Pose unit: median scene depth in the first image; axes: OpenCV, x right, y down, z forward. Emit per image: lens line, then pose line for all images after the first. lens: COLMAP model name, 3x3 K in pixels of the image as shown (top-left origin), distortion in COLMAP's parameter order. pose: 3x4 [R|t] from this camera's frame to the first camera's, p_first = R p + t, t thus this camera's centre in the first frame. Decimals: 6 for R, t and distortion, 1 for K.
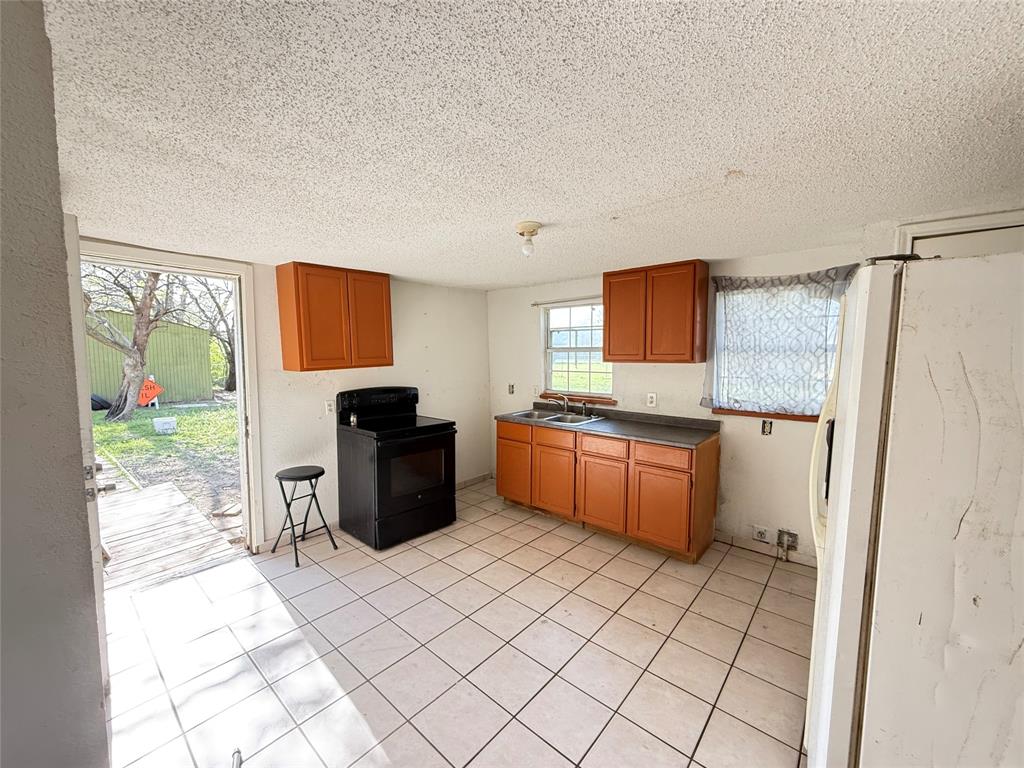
lens RADIAL K [[408.3, 0, 510.0], [0, 408.3, 383.3], [0, 0, 1]] dist [-0.000526, 0.000023]
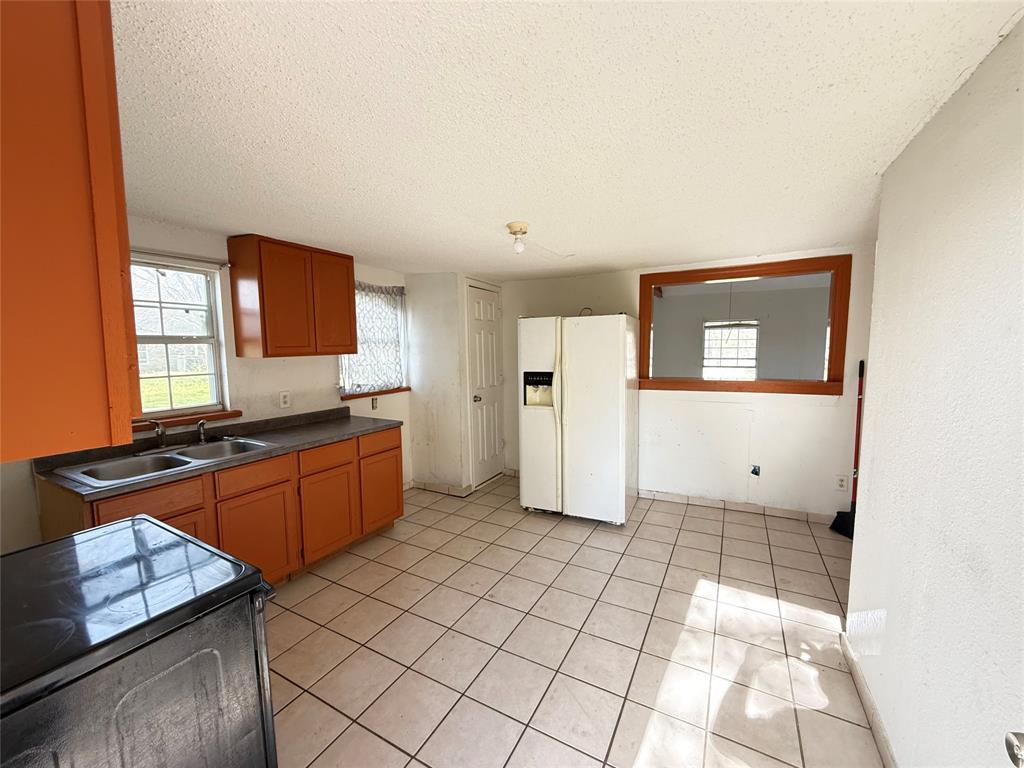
lens RADIAL K [[408.3, 0, 510.0], [0, 408.3, 383.3], [0, 0, 1]] dist [-0.000526, 0.000023]
pose [[-0.205810, -0.090568, 0.974392, -0.662852], [0.081609, 0.990651, 0.109317, -0.055454], [-0.975183, 0.102017, -0.196495, 0.802949]]
